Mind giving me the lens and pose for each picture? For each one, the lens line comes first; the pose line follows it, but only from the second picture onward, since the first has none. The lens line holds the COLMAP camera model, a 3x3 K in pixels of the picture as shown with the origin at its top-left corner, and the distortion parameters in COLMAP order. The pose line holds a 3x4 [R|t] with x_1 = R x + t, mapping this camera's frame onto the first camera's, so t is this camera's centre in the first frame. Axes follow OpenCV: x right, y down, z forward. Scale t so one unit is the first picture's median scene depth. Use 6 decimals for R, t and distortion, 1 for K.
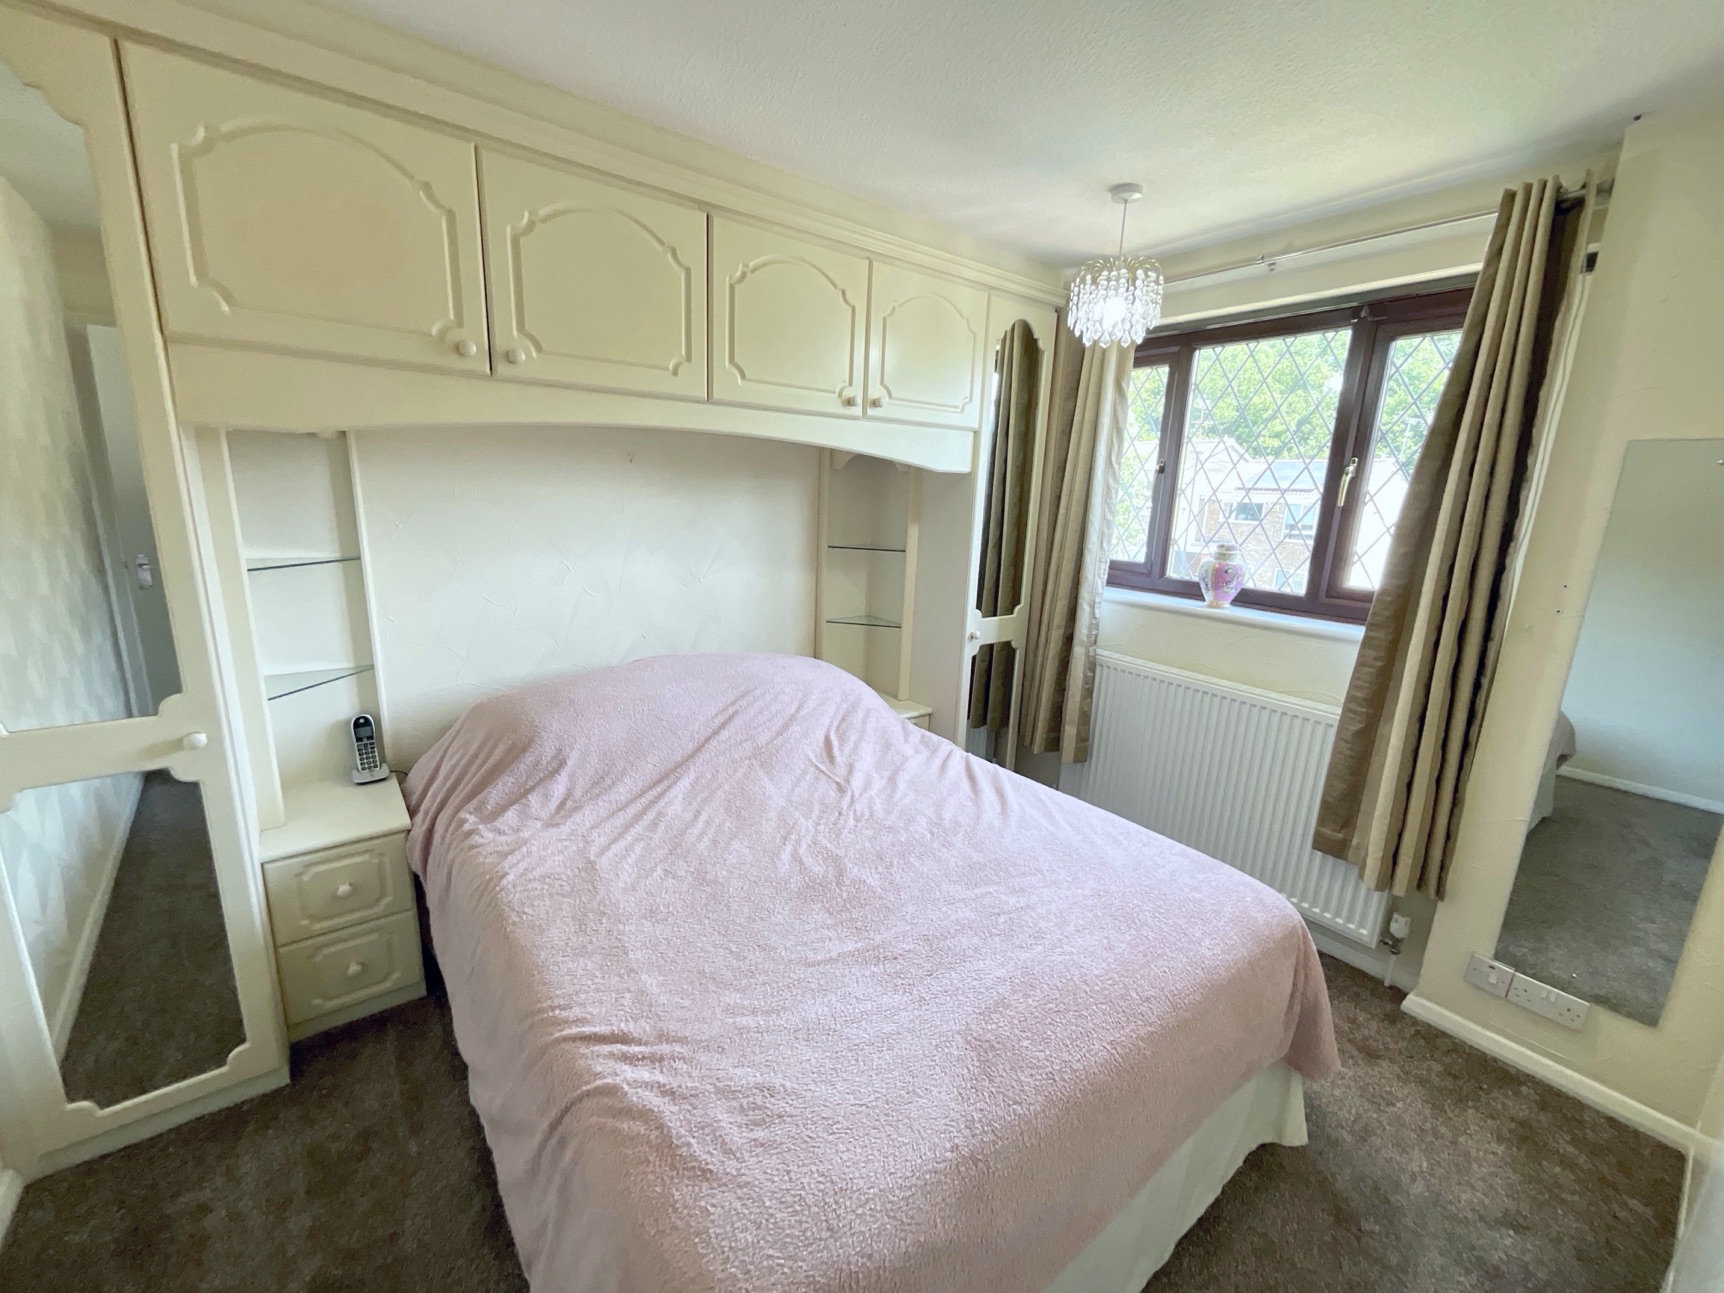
lens RADIAL K [[700.9, 0, 862.0], [0, 700.9, 646.5], [0, 0, 1]] dist [-0.003794, 0.000103]
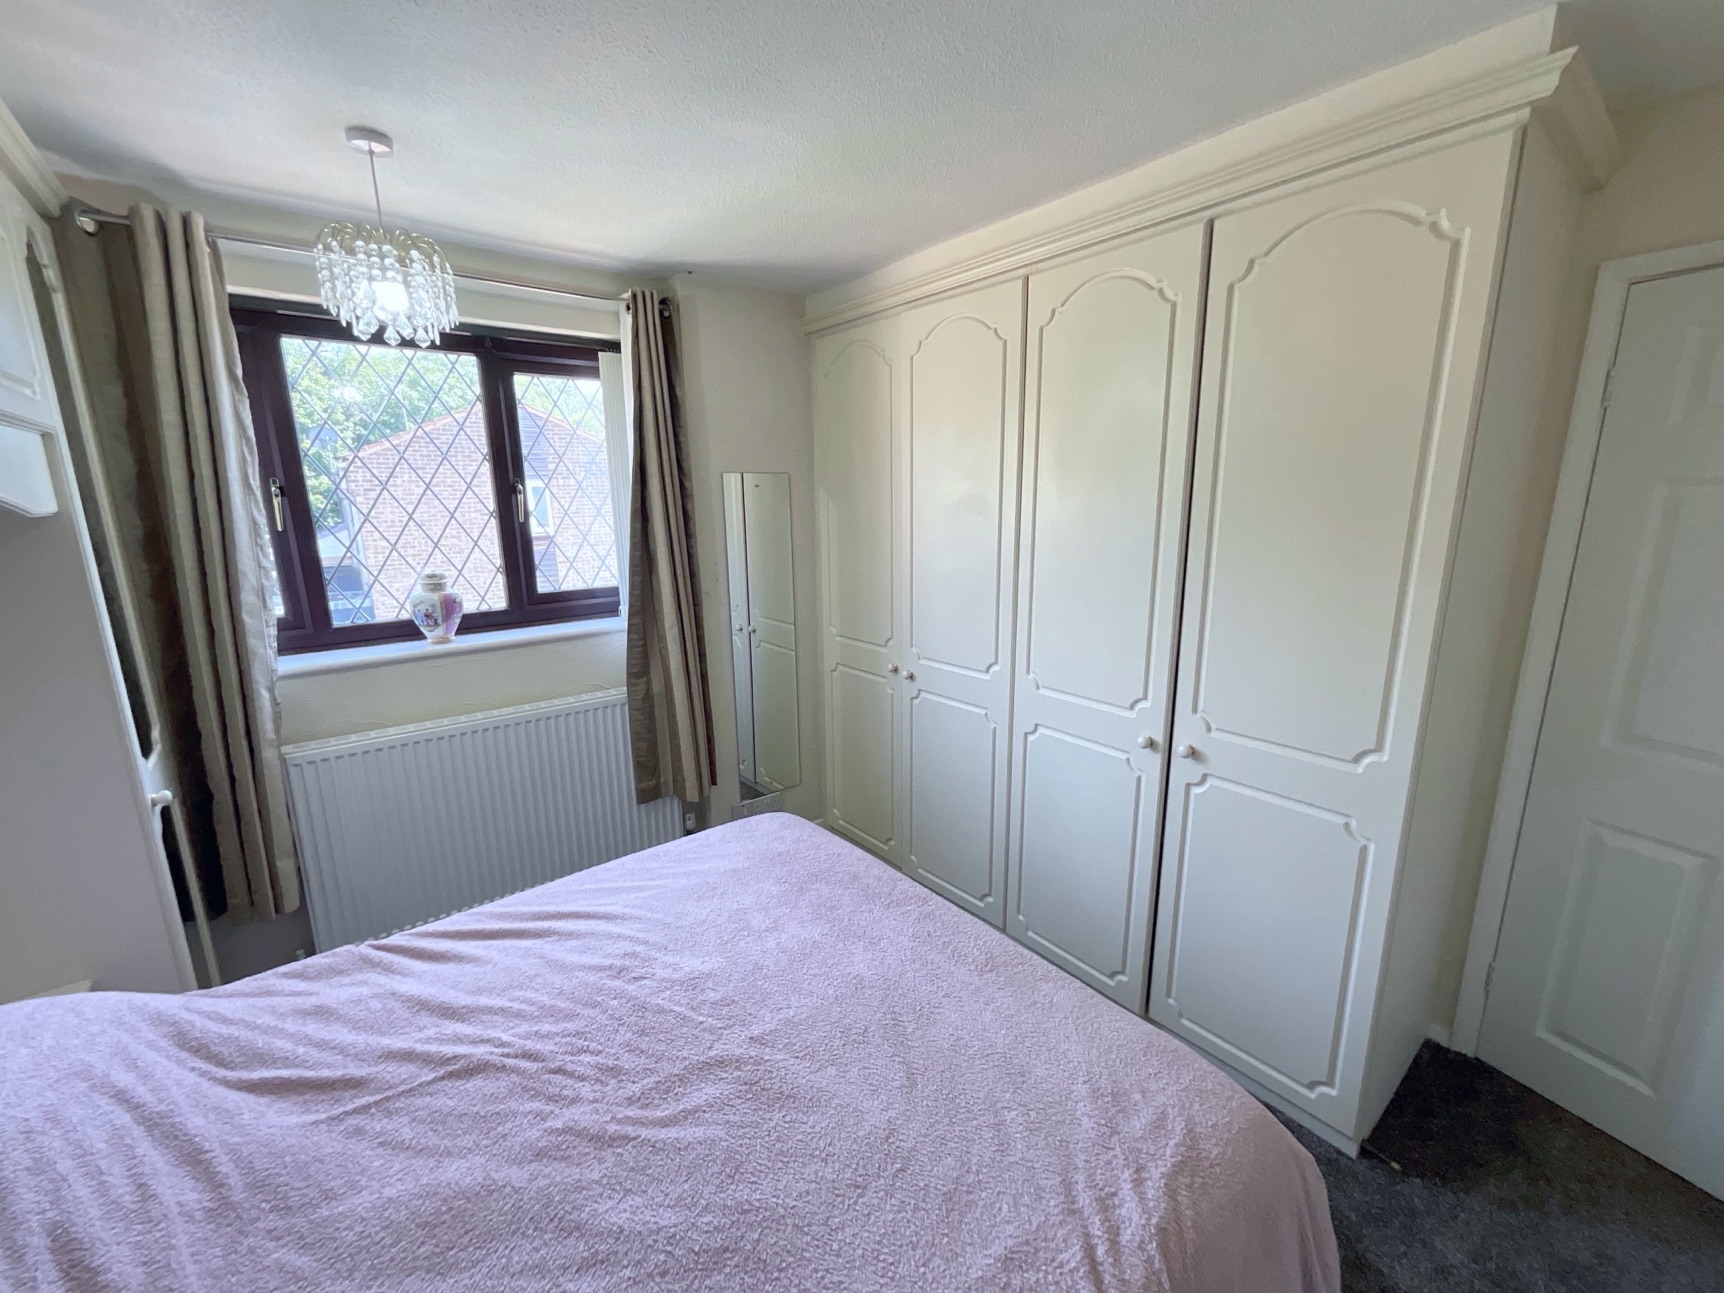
lens RADIAL K [[700.9, 0, 862.0], [0, 700.9, 646.5], [0, 0, 1]] dist [-0.003794, 0.000103]
pose [[-0.027087, -0.249057, 0.968110, -0.476595], [0.237431, 0.939148, 0.248249, -0.179196], [-0.971027, 0.236584, 0.033695, 0.543789]]
